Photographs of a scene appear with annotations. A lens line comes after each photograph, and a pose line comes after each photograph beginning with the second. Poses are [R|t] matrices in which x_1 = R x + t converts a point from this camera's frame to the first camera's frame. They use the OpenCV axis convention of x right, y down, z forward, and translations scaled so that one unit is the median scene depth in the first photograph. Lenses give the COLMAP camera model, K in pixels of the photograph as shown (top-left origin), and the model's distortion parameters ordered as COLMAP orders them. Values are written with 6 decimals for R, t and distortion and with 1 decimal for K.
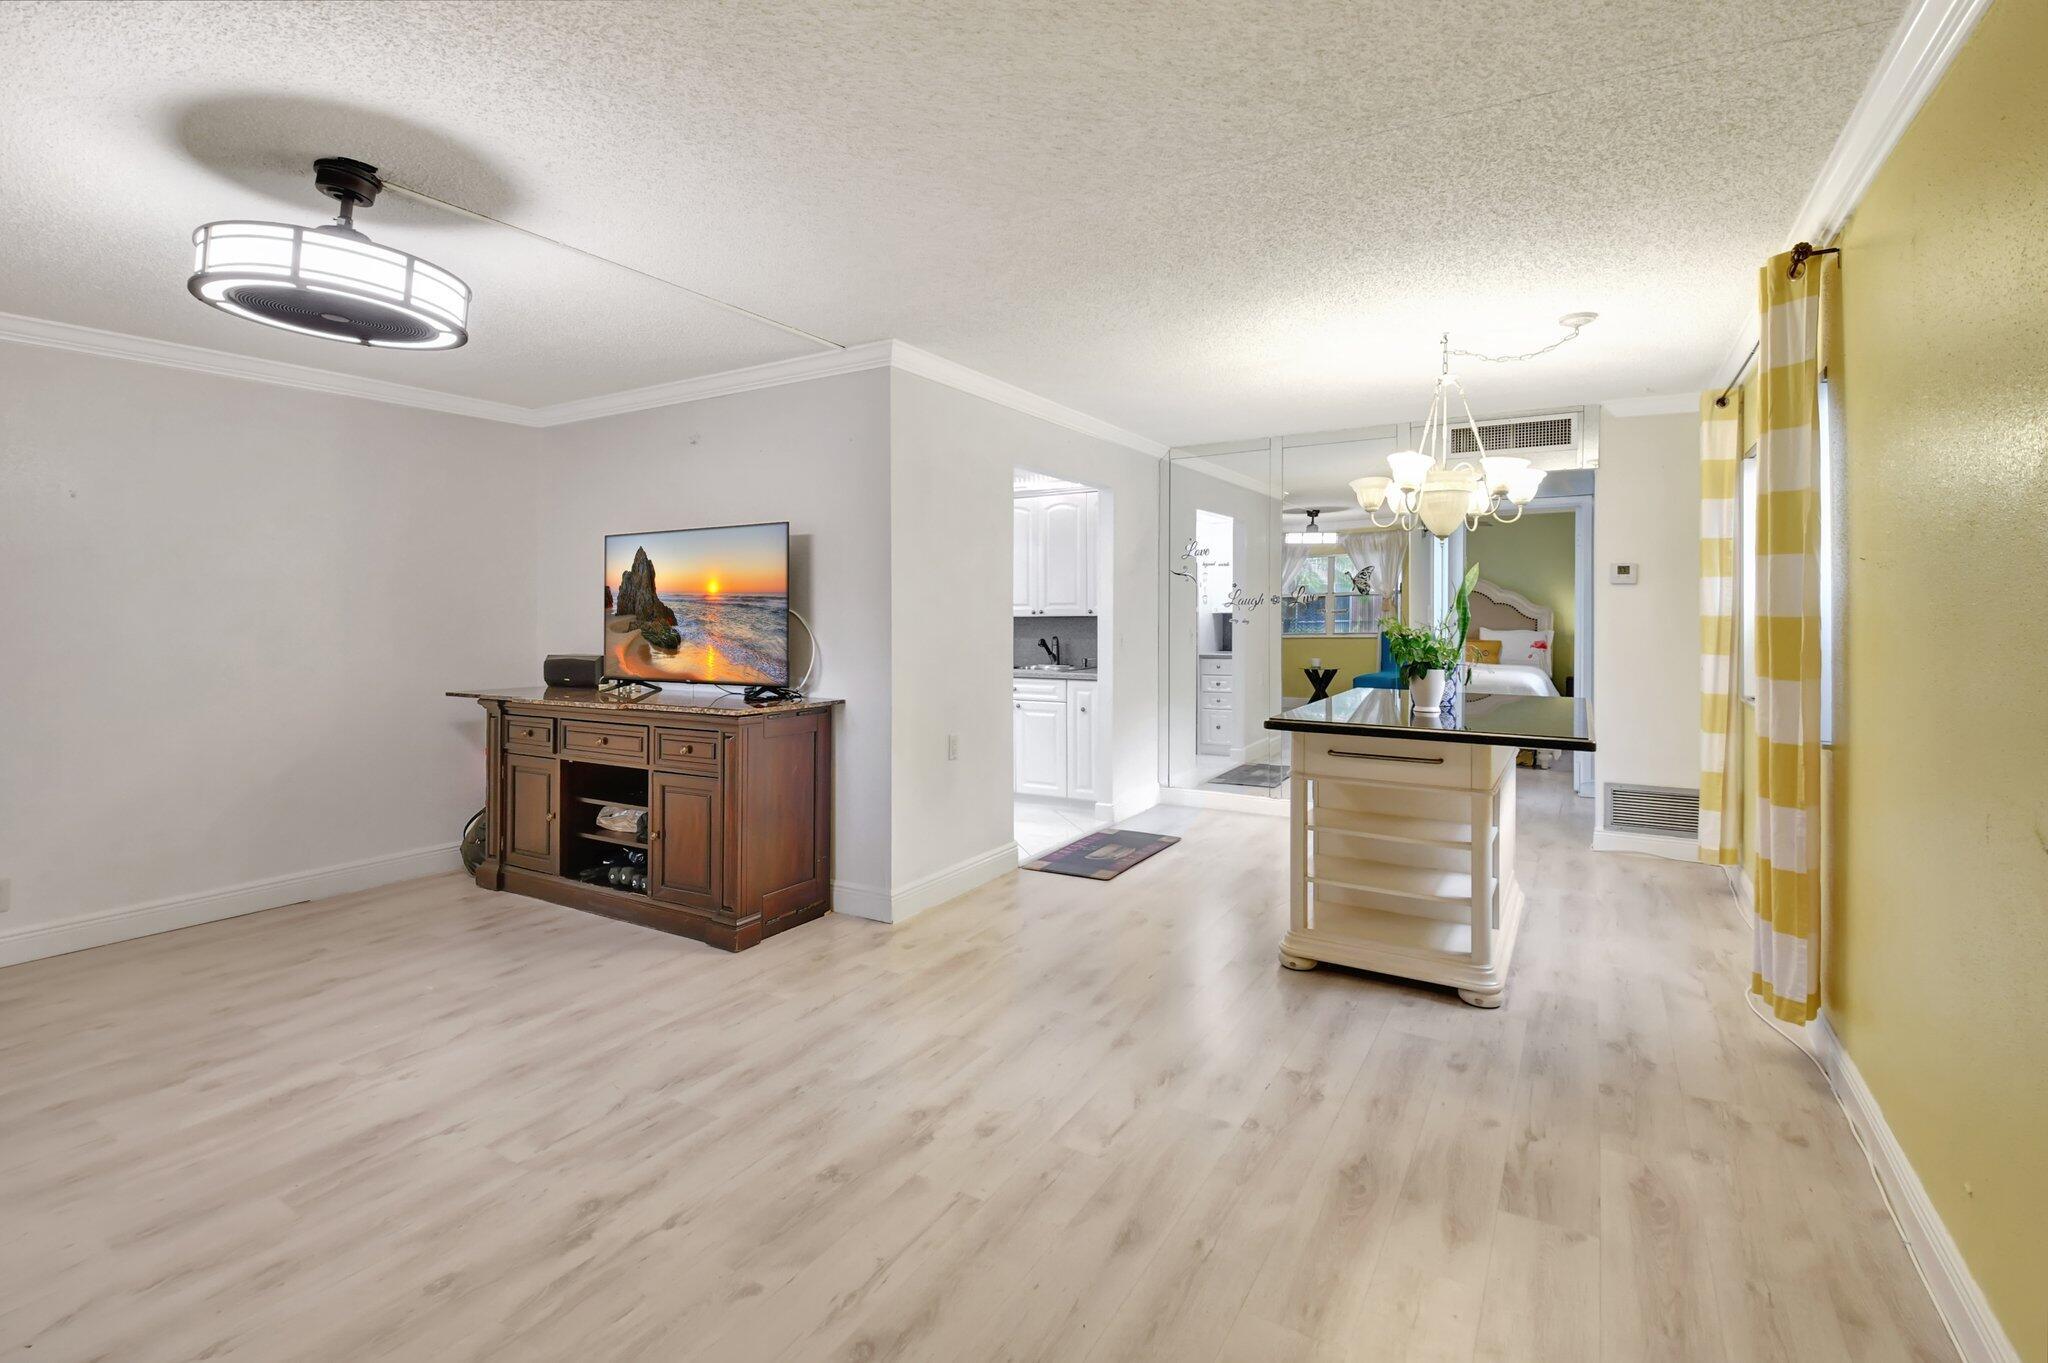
lens RADIAL K [[938.0, 0, 1007.0], [0, 938.0, 609.0], [0, 0, 1]] dist [0.000455, -0.021104]
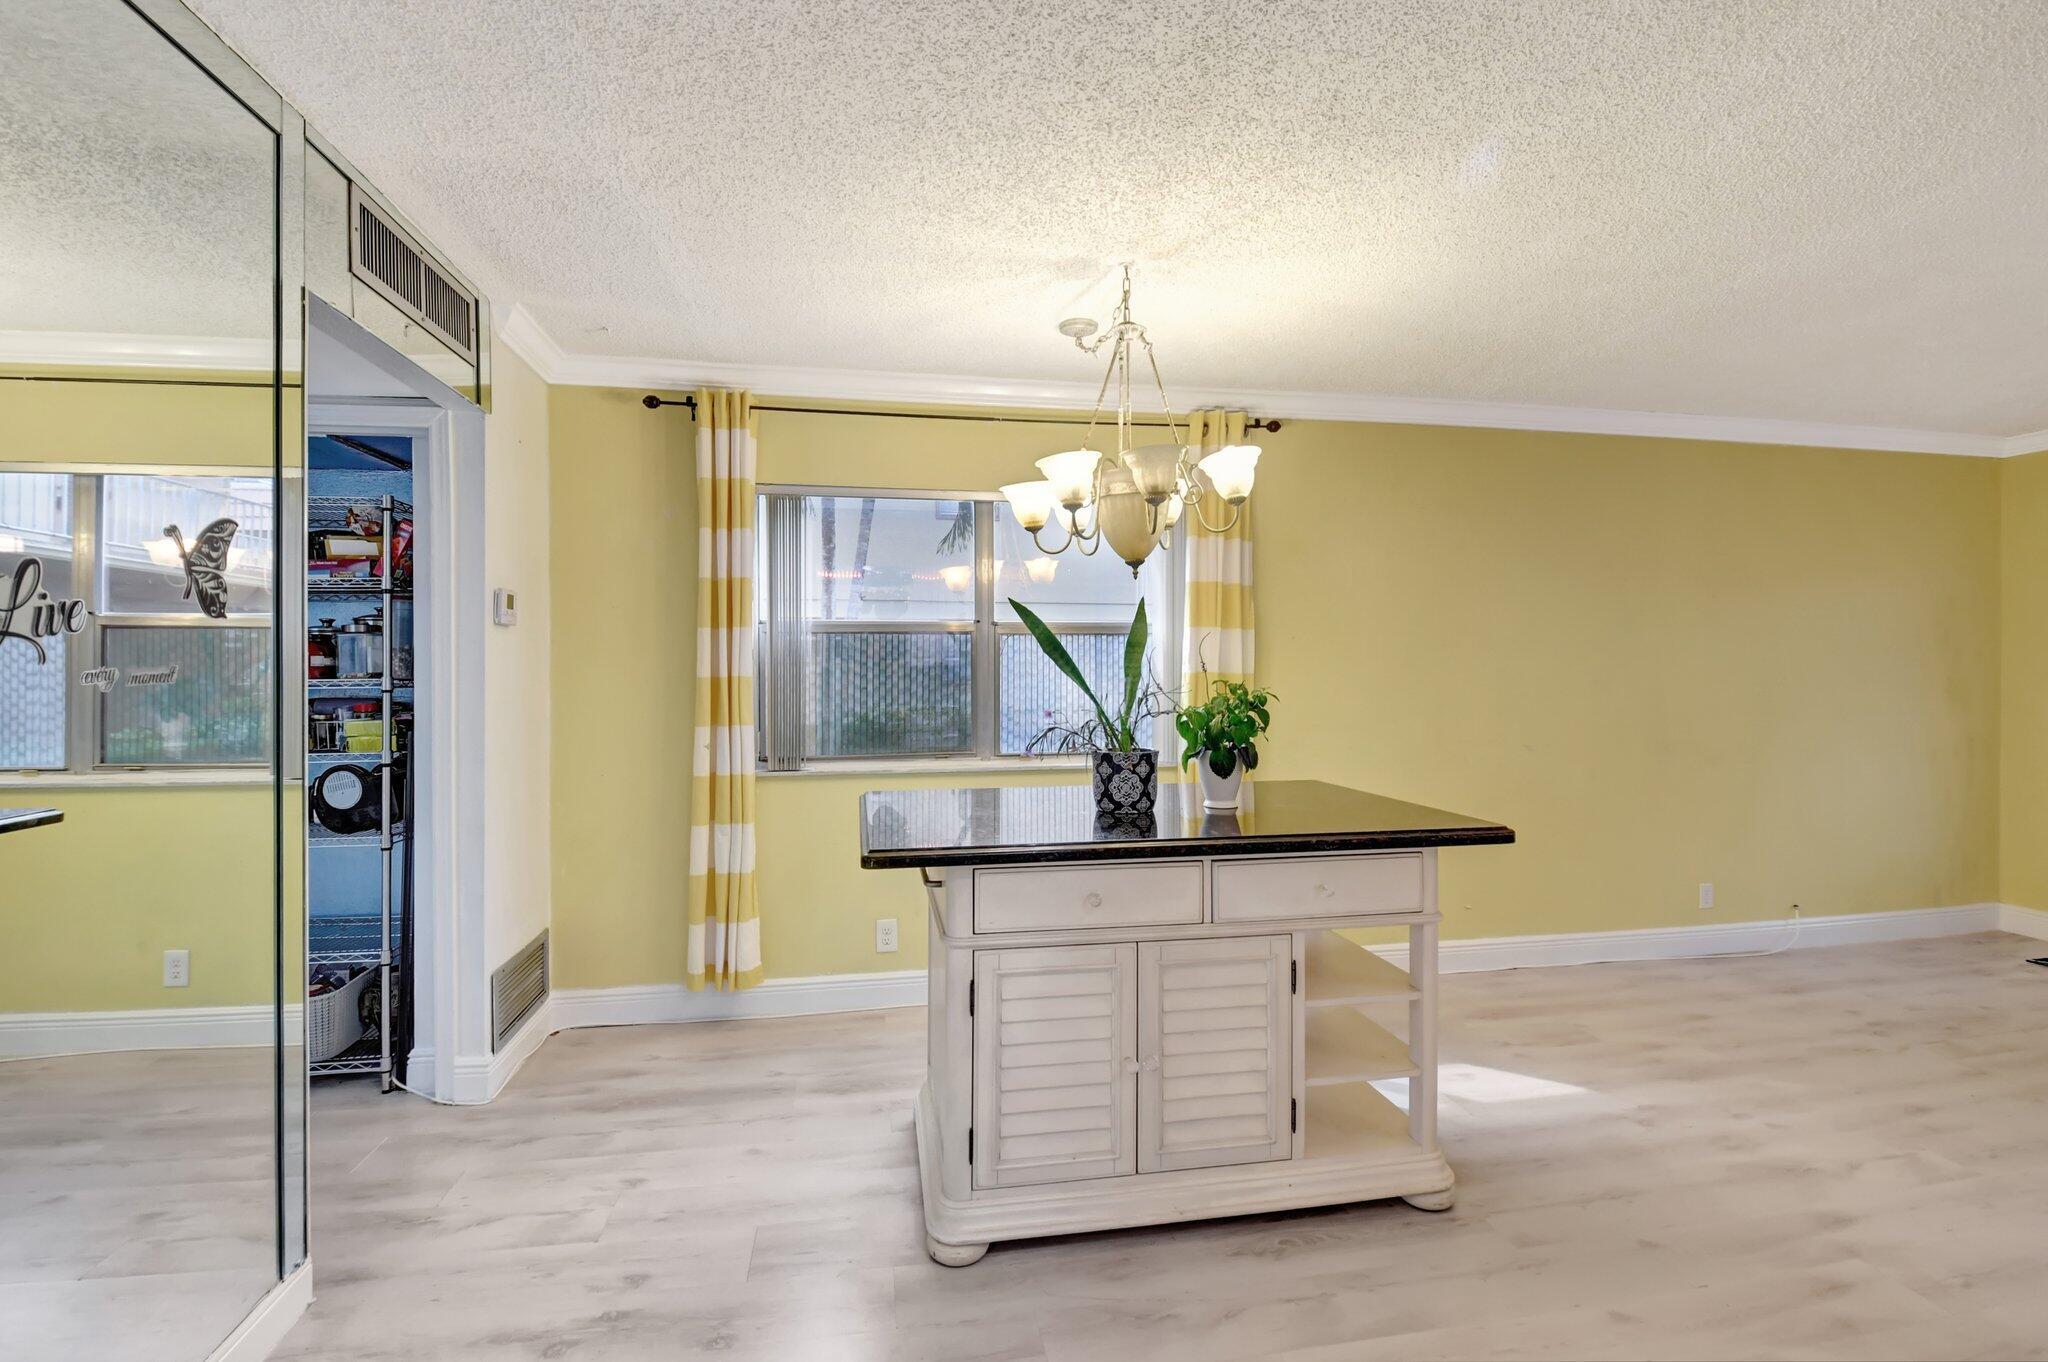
lens RADIAL K [[917.2, 0, 1023.0], [0, 917.2, 668.1], [0, 0, 1]] dist [0.000489, -0.016005]
pose [[-0.666729, 0.002211, 0.745297, 0.017213], [0.001270, 0.999998, -0.001831, 0.000100], [-0.745299, -0.000274, -0.666730, 2.276919]]
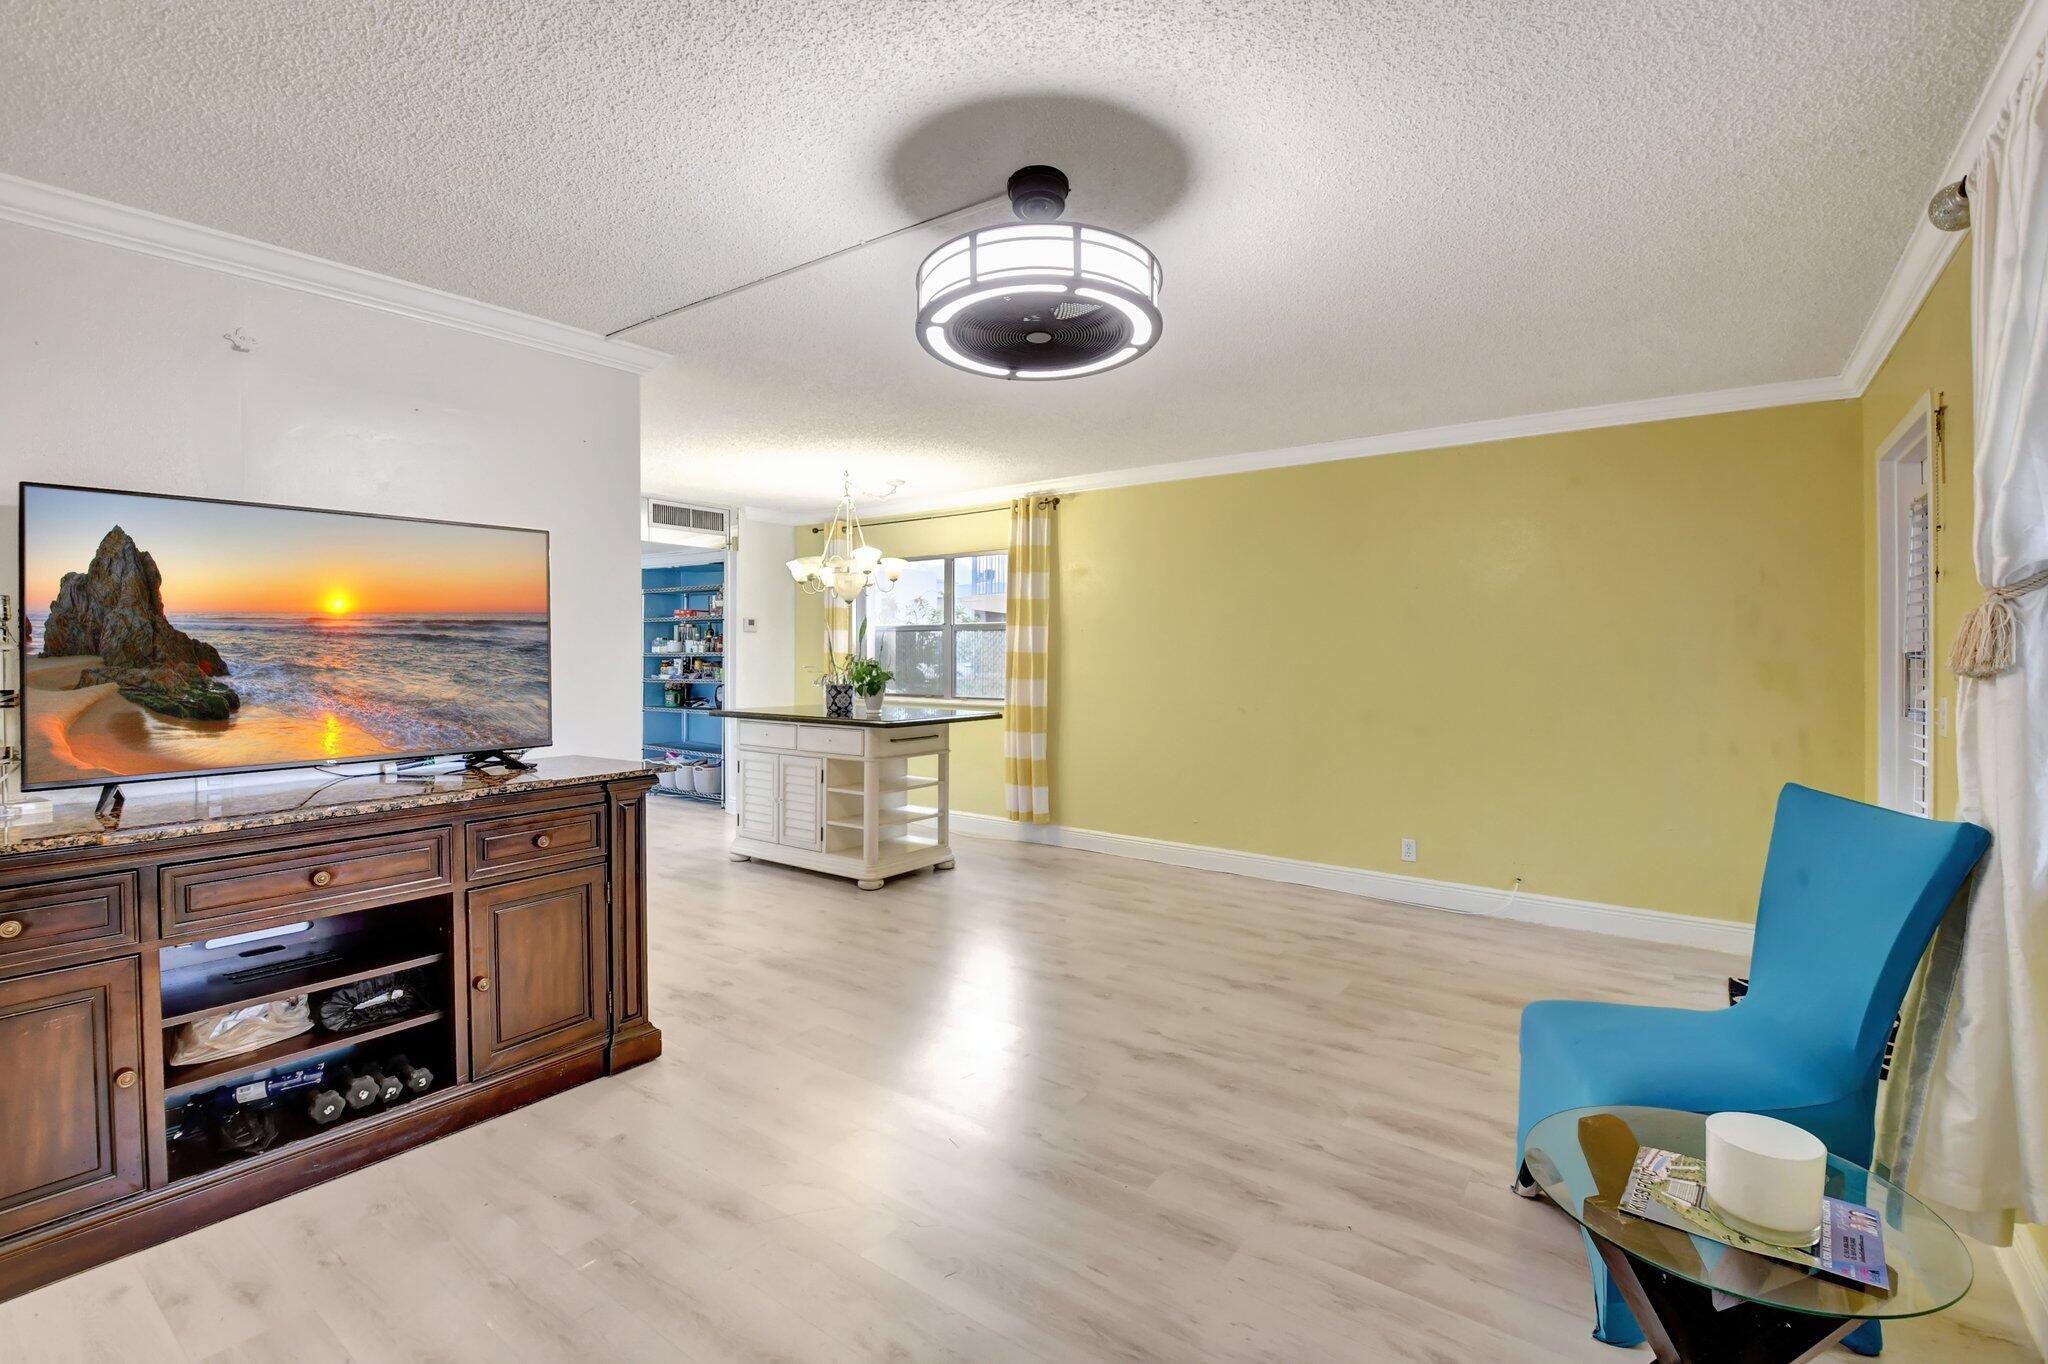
lens RADIAL K [[936.3, 0, 1026.9], [0, 936.3, 645.3], [0, 0, 1]] dist [-0.001270, -0.008754]
pose [[0.080579, 0.005304, 0.996734, -1.593384], [-0.004913, 0.999976, -0.004925, -0.000180], [-0.996736, -0.004500, 0.080603, 0.873960]]
